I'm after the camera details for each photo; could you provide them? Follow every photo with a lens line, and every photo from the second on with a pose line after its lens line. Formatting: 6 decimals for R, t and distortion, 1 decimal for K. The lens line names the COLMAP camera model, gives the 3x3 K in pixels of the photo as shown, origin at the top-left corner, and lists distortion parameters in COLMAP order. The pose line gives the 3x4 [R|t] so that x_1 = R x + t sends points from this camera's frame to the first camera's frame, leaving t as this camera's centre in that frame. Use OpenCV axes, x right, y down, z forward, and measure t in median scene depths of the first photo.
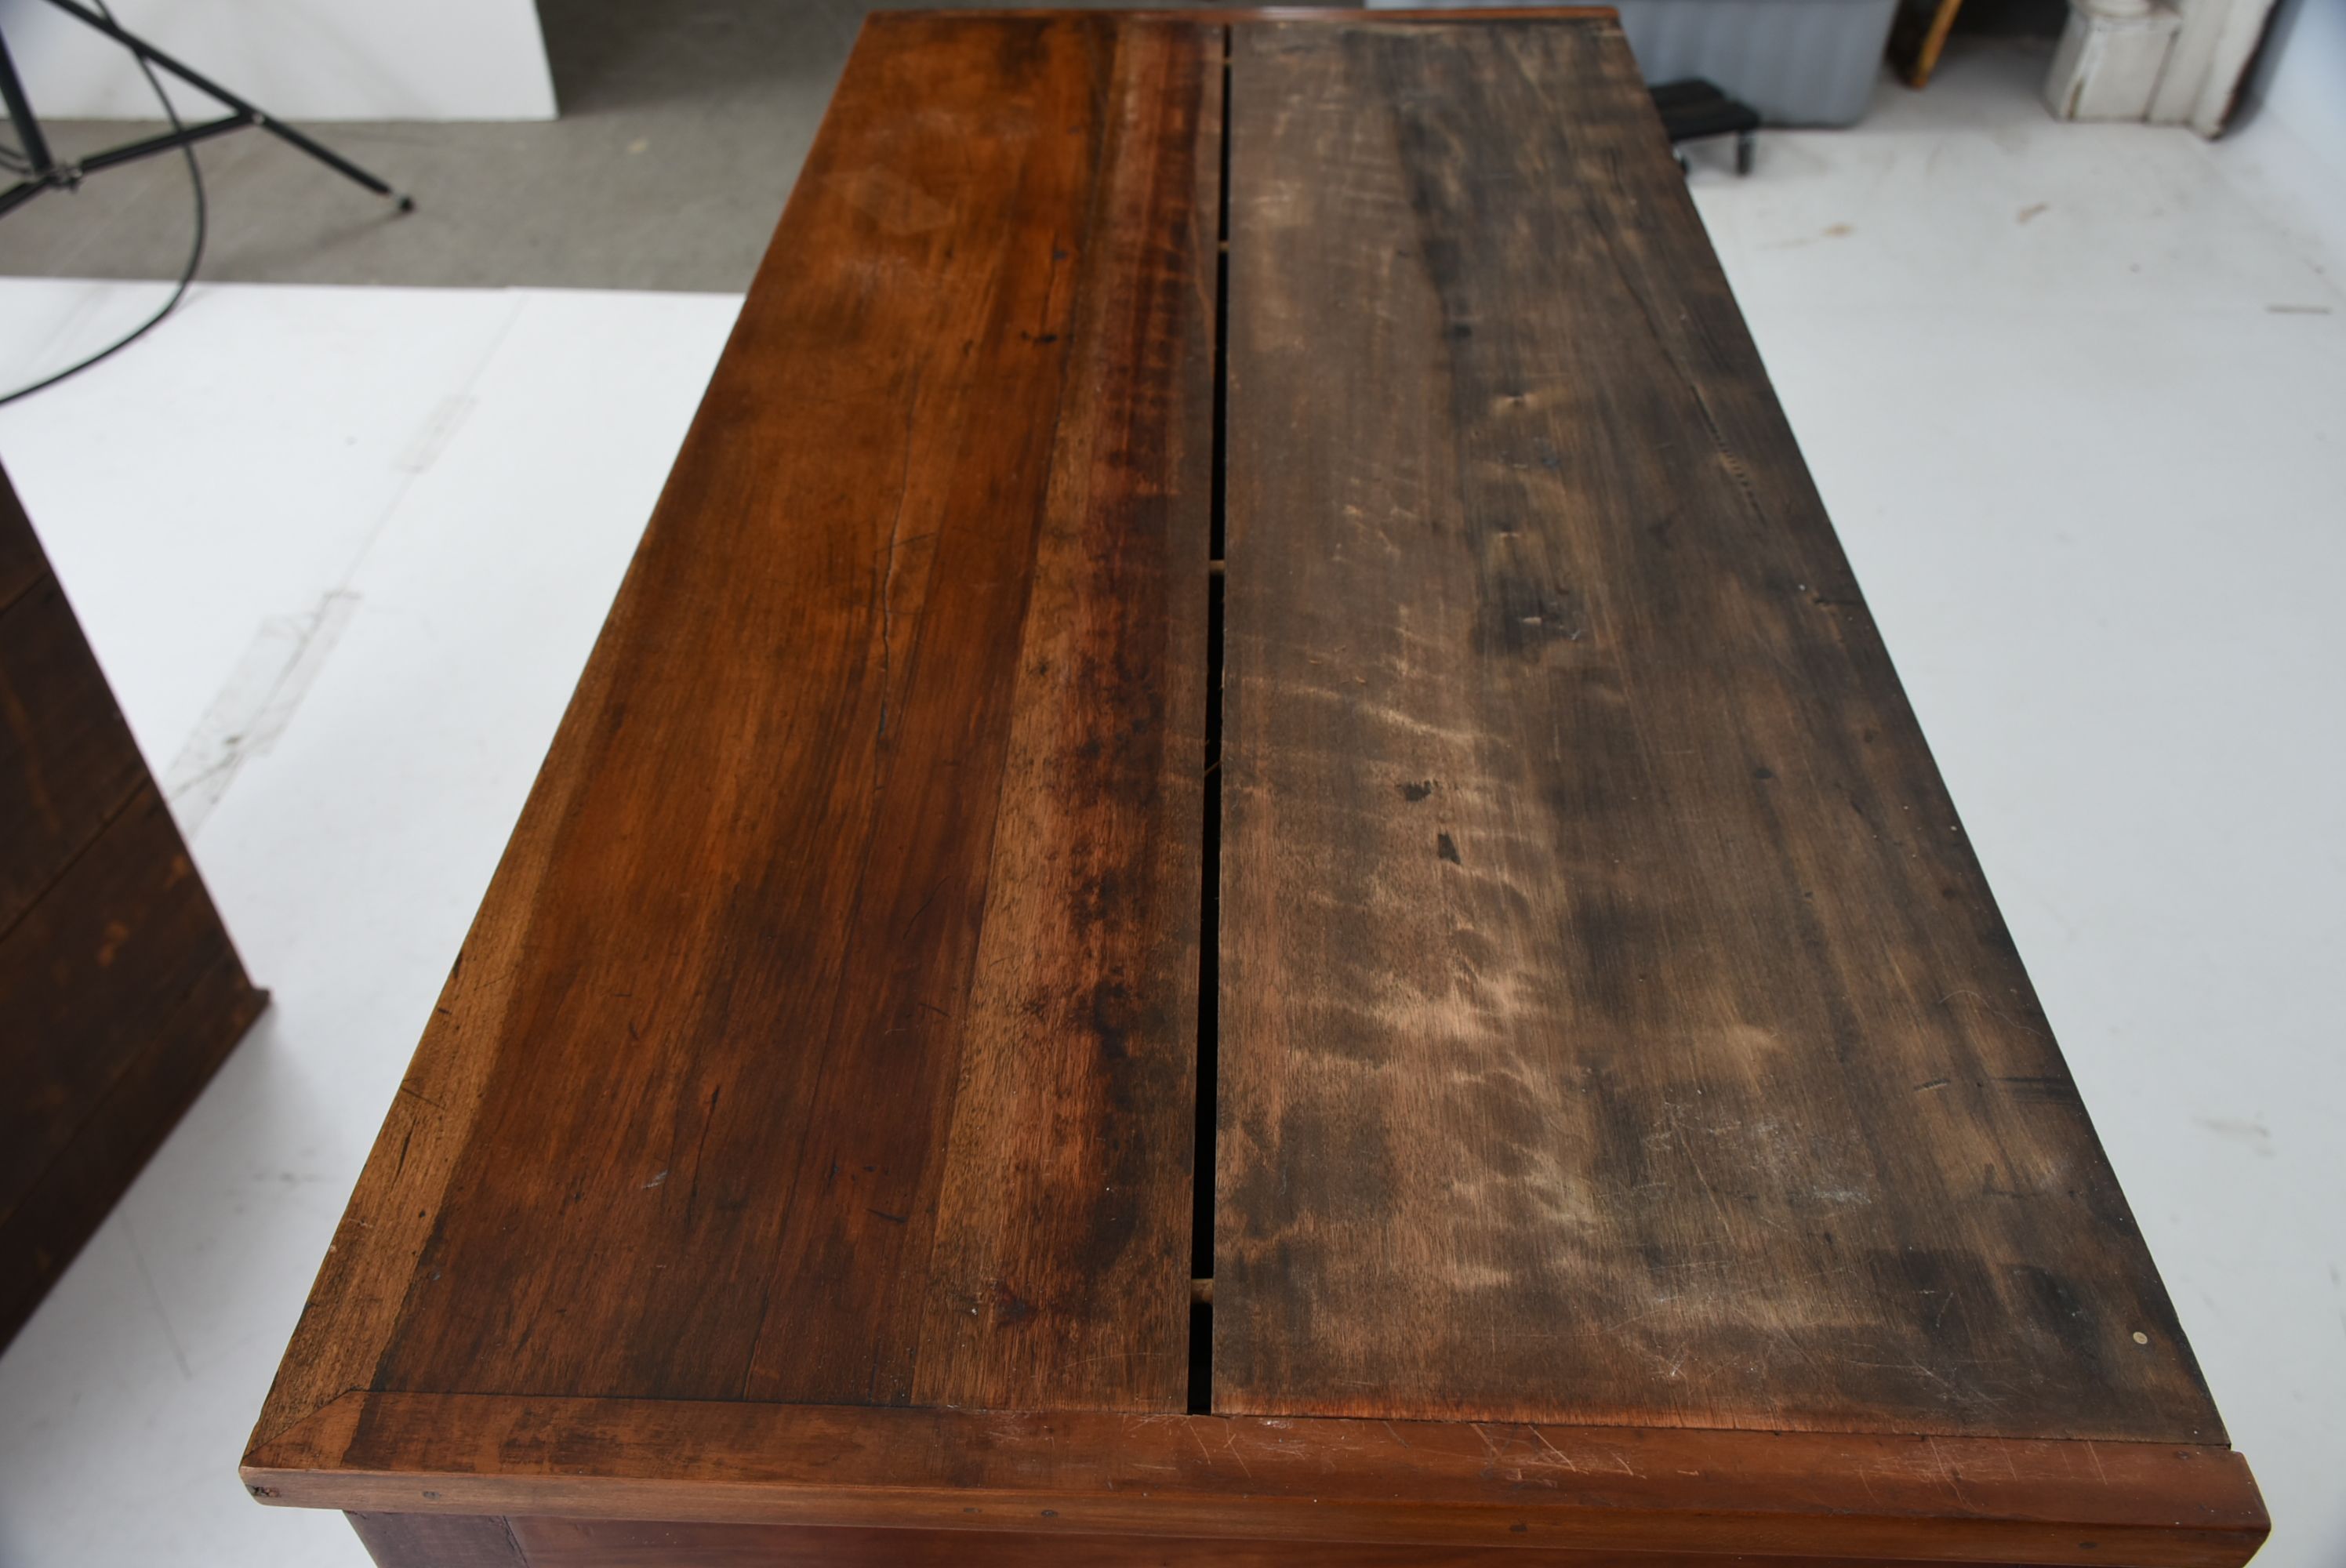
lens RADIAL K [[1848.3, 0, 1173.0], [0, 1848.3, 784.0], [0, 0, 1]] dist [0.003027, 0.000664]
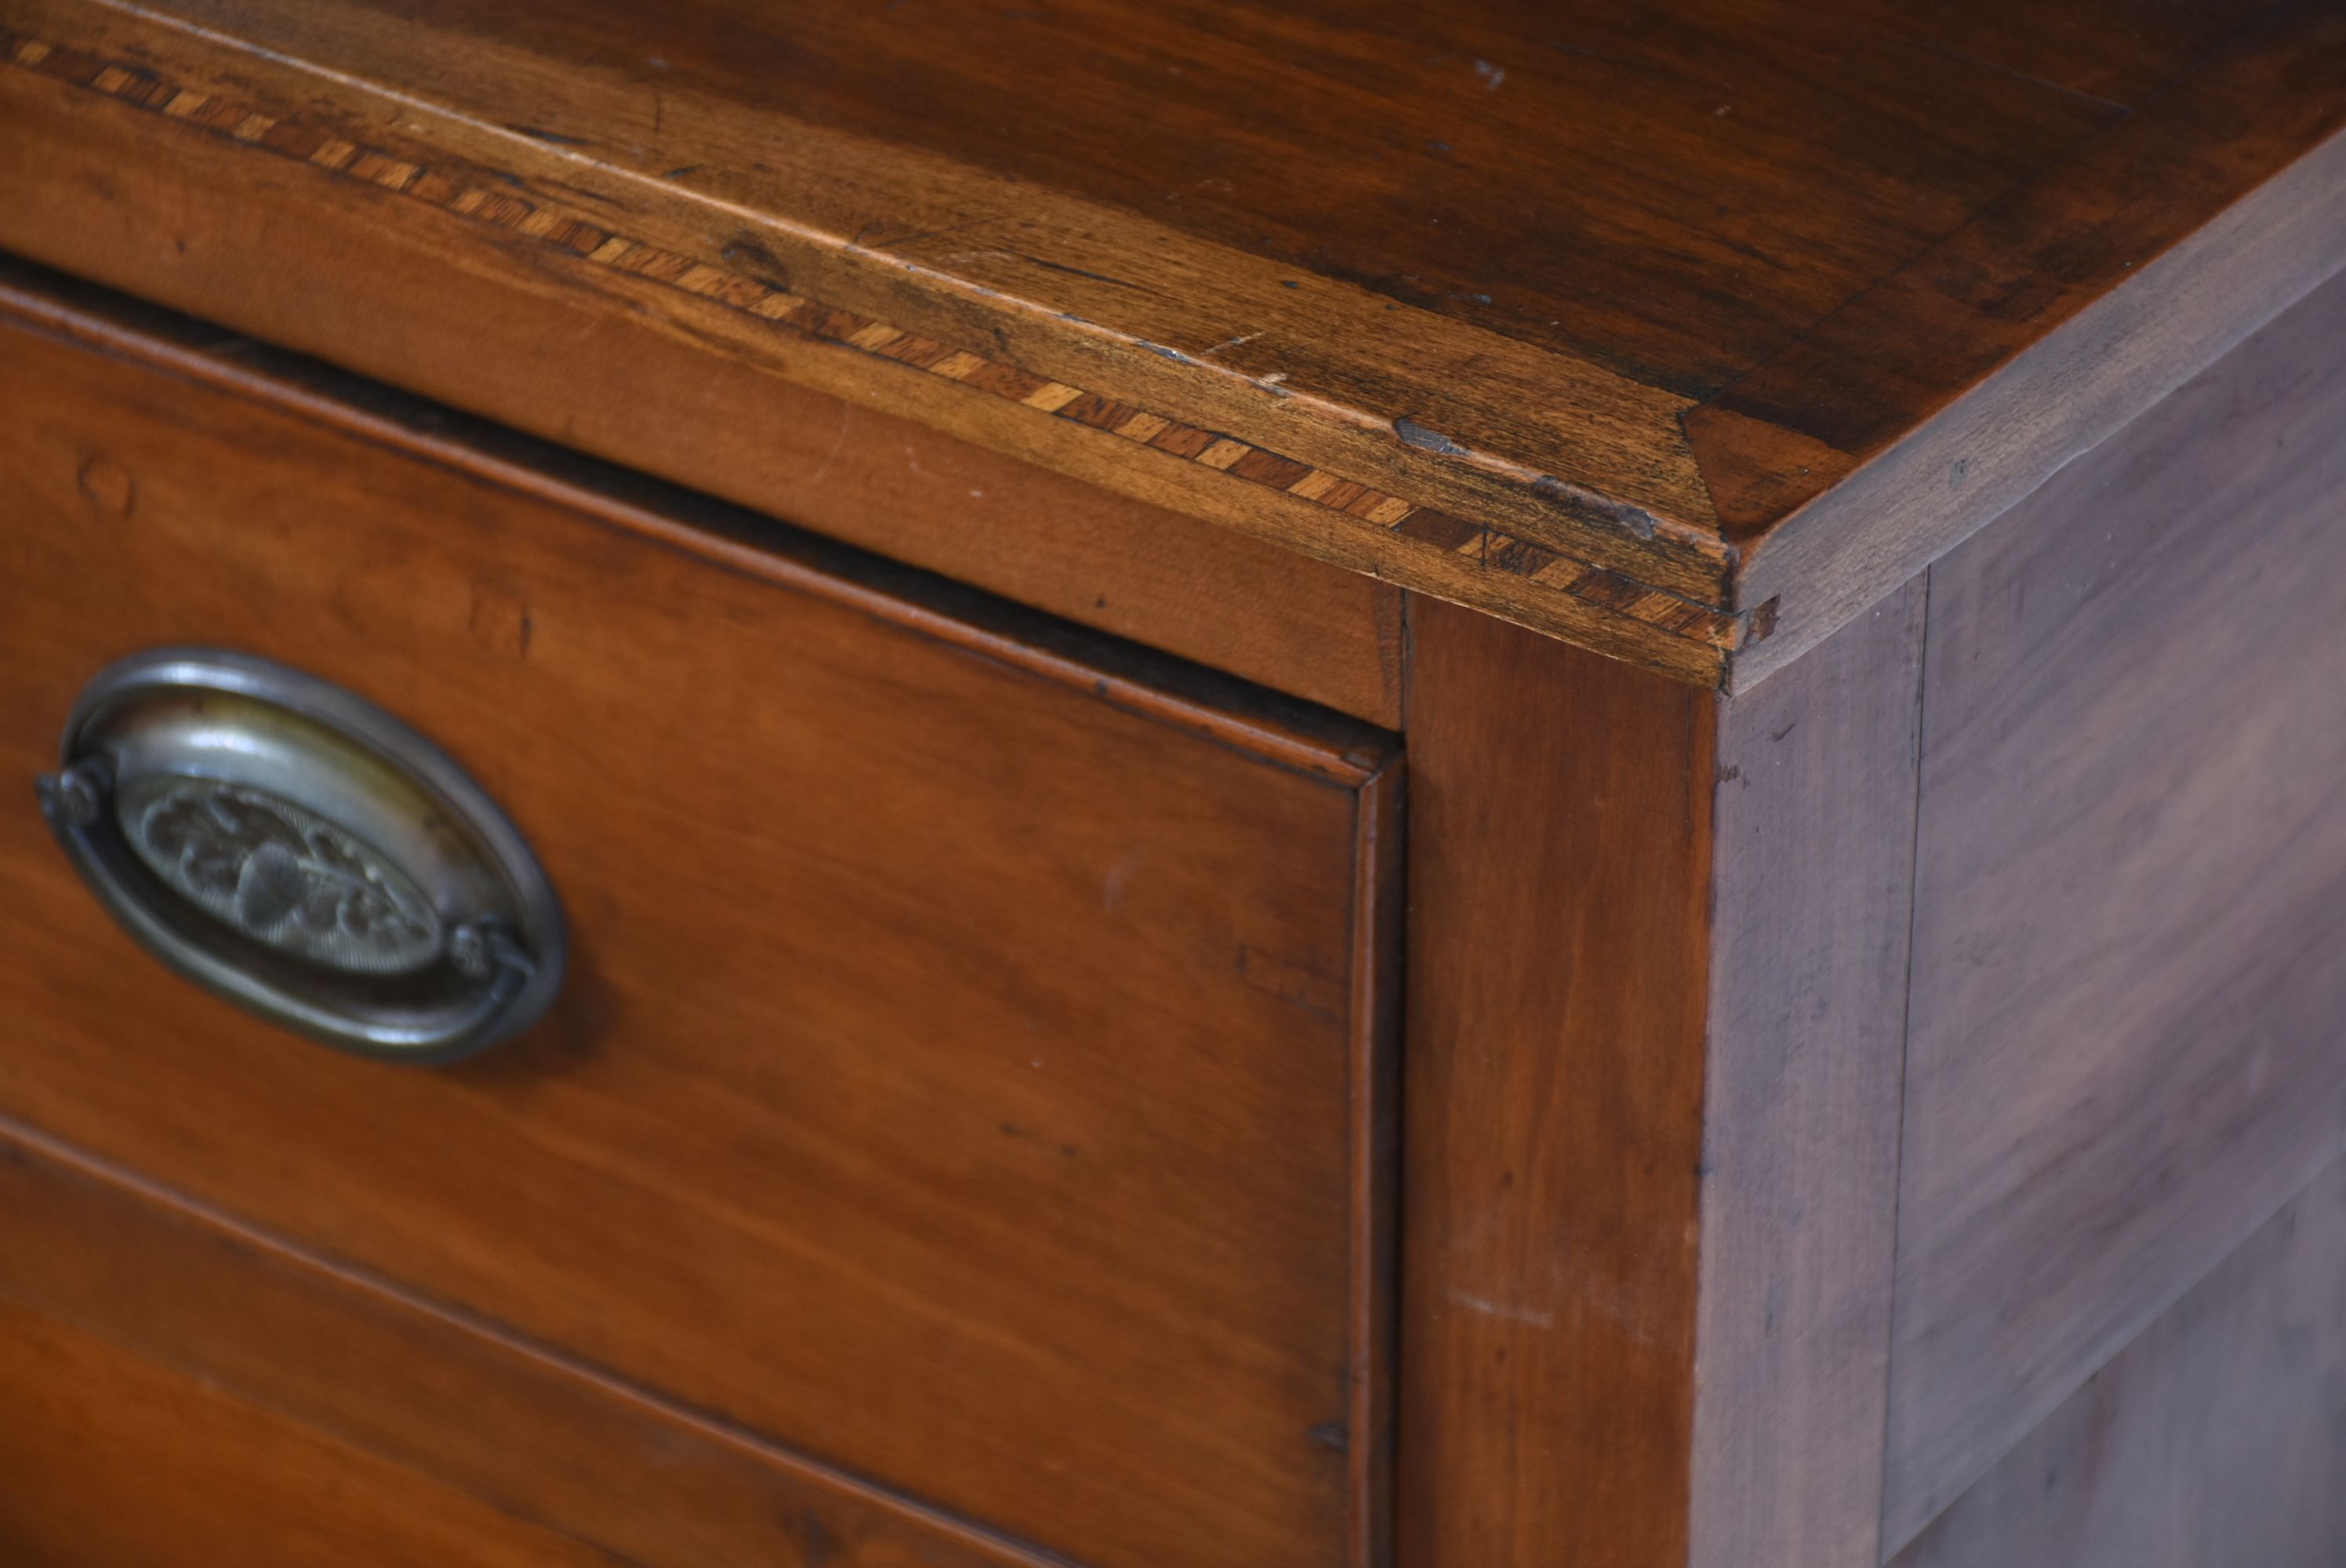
lens RADIAL K [[8841.4, 0, 1223.9], [0, 8841.4, 784.1], [0, 0, 1]] dist [-0.012262, 0.397838]
pose [[0.555000, -0.414354, 0.721308, -1.066016], [0.542634, 0.837557, 0.063611, 0.108926], [-0.630494, 0.356102, 0.689687, -0.176931]]
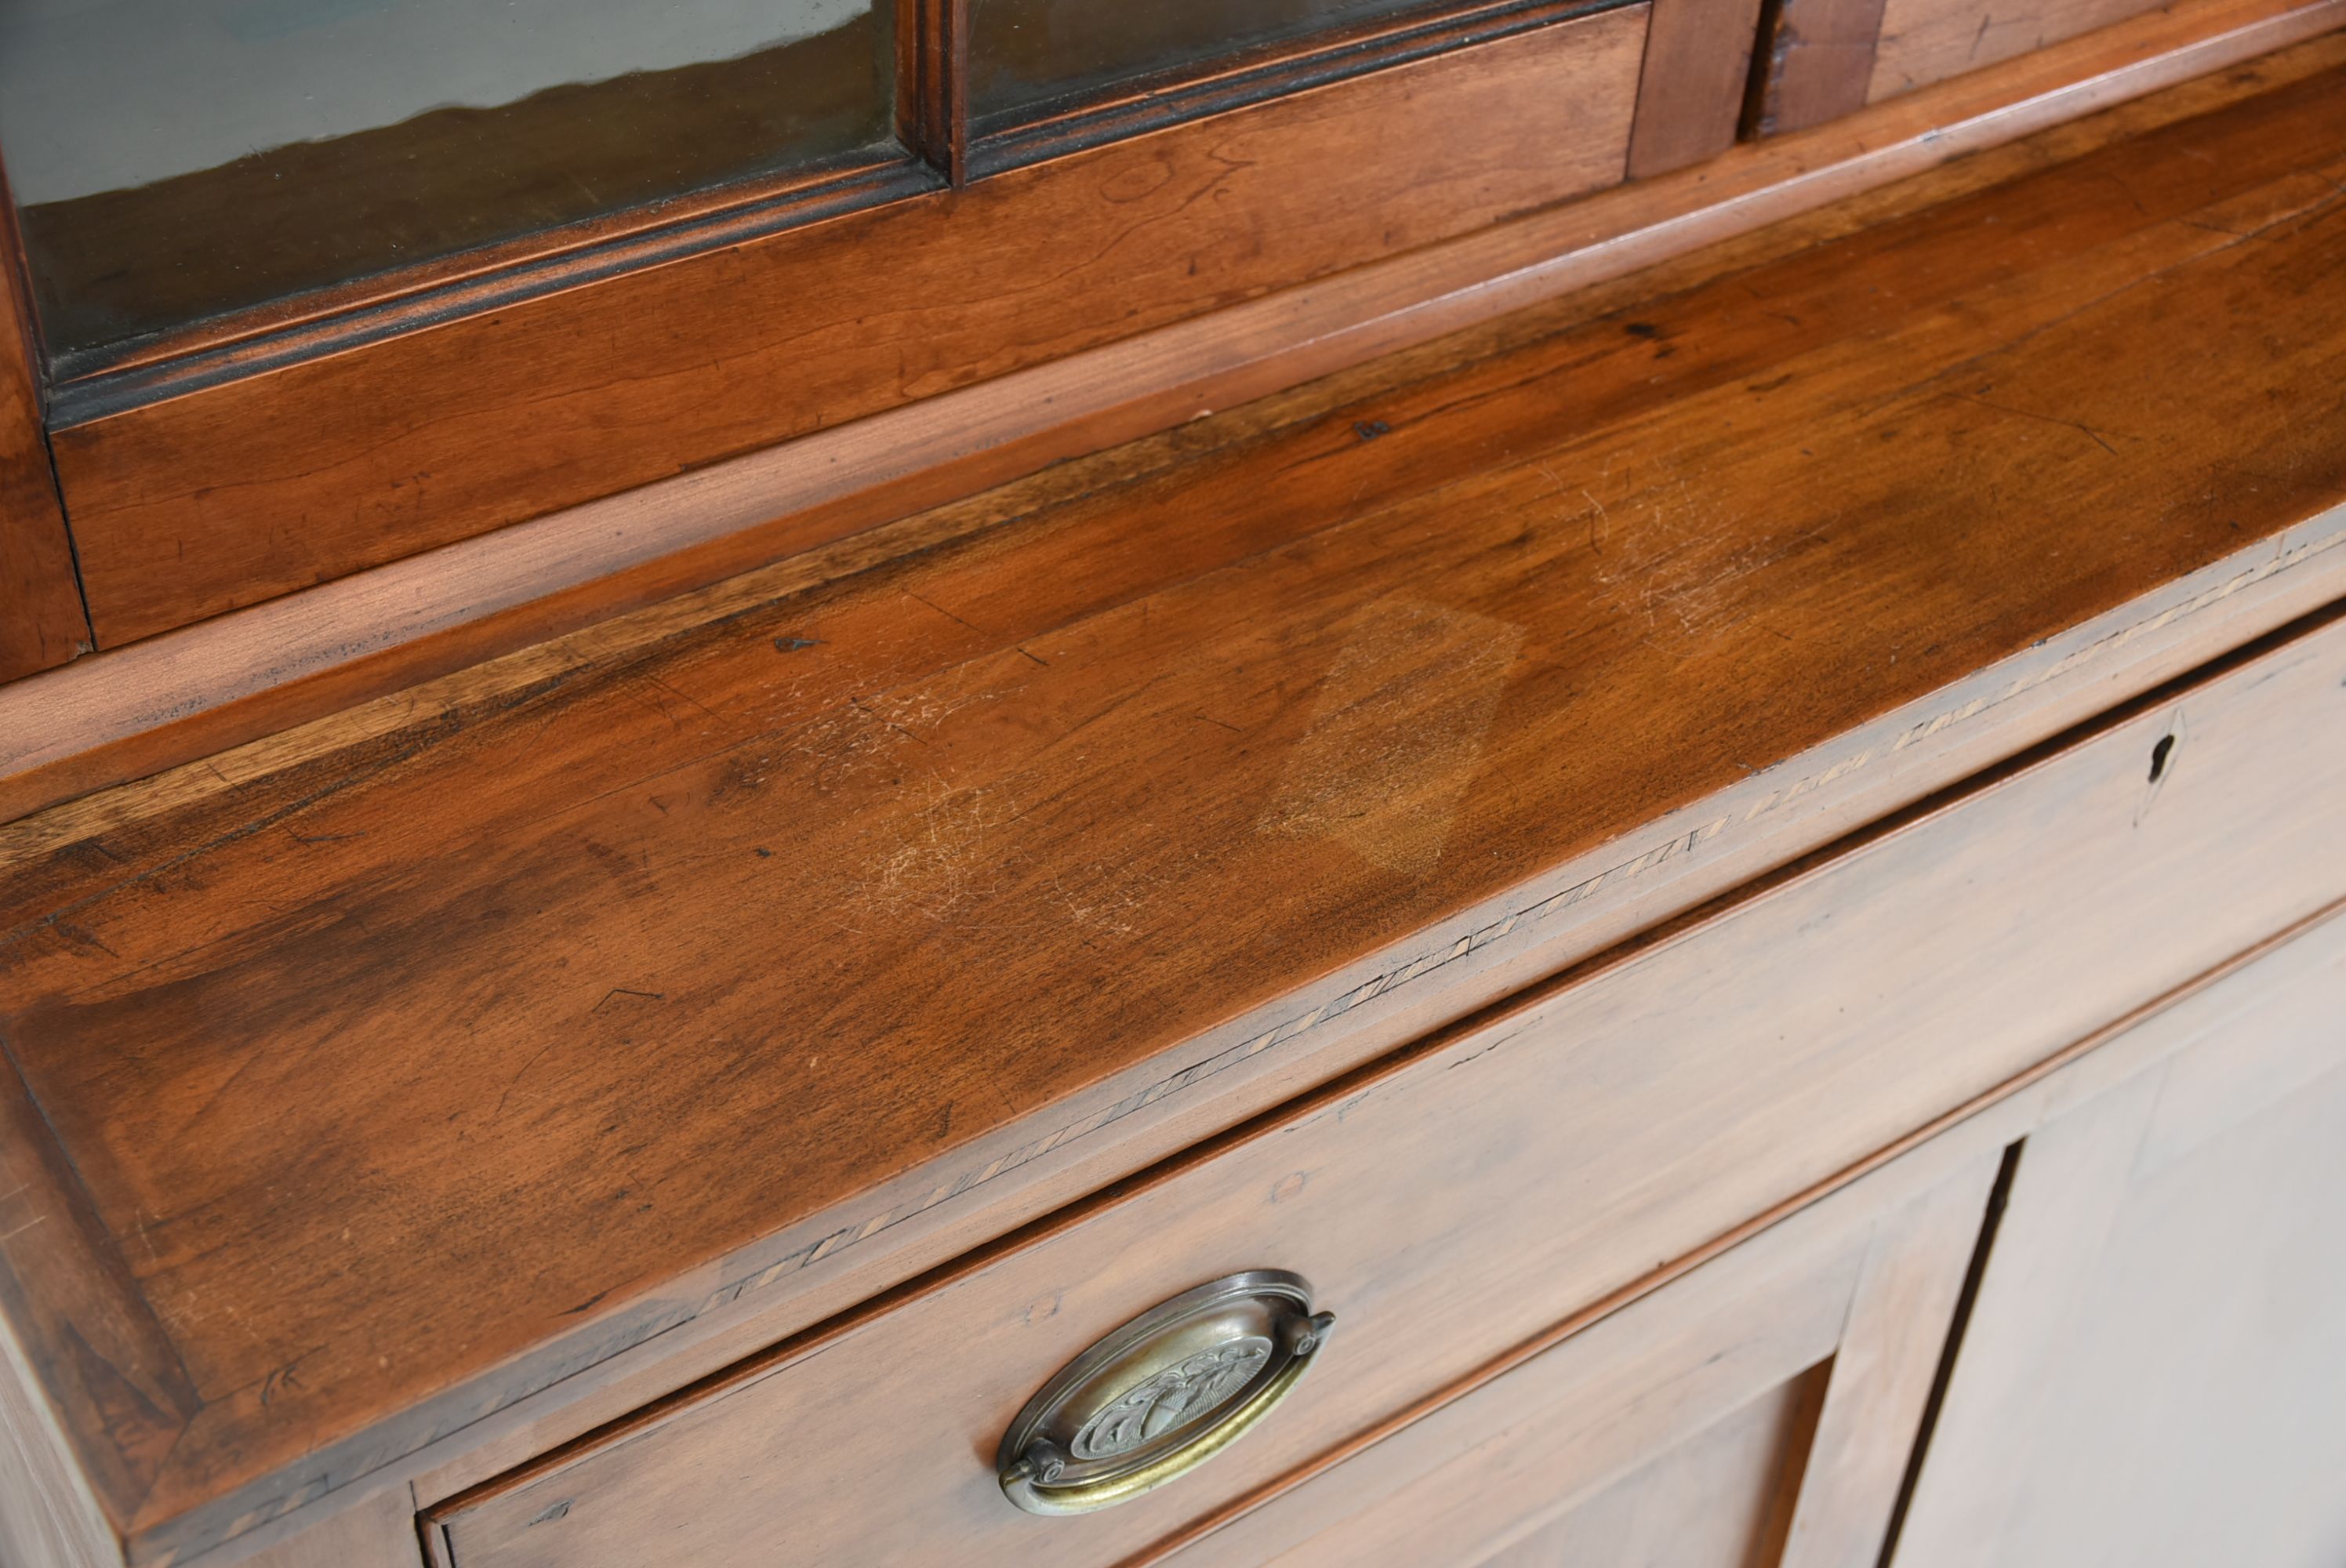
lens RADIAL K [[3000.5, 0, 1173.0], [0, 3000.5, 784.0], [0, 0, 1]] dist [0.010869, 0.000639]
pose [[-0.586441, -0.525563, 0.616337, -0.596072], [0.507835, 0.354225, 0.785257, -0.948953], [-0.631024, 0.773504, 0.059167, 1.128822]]
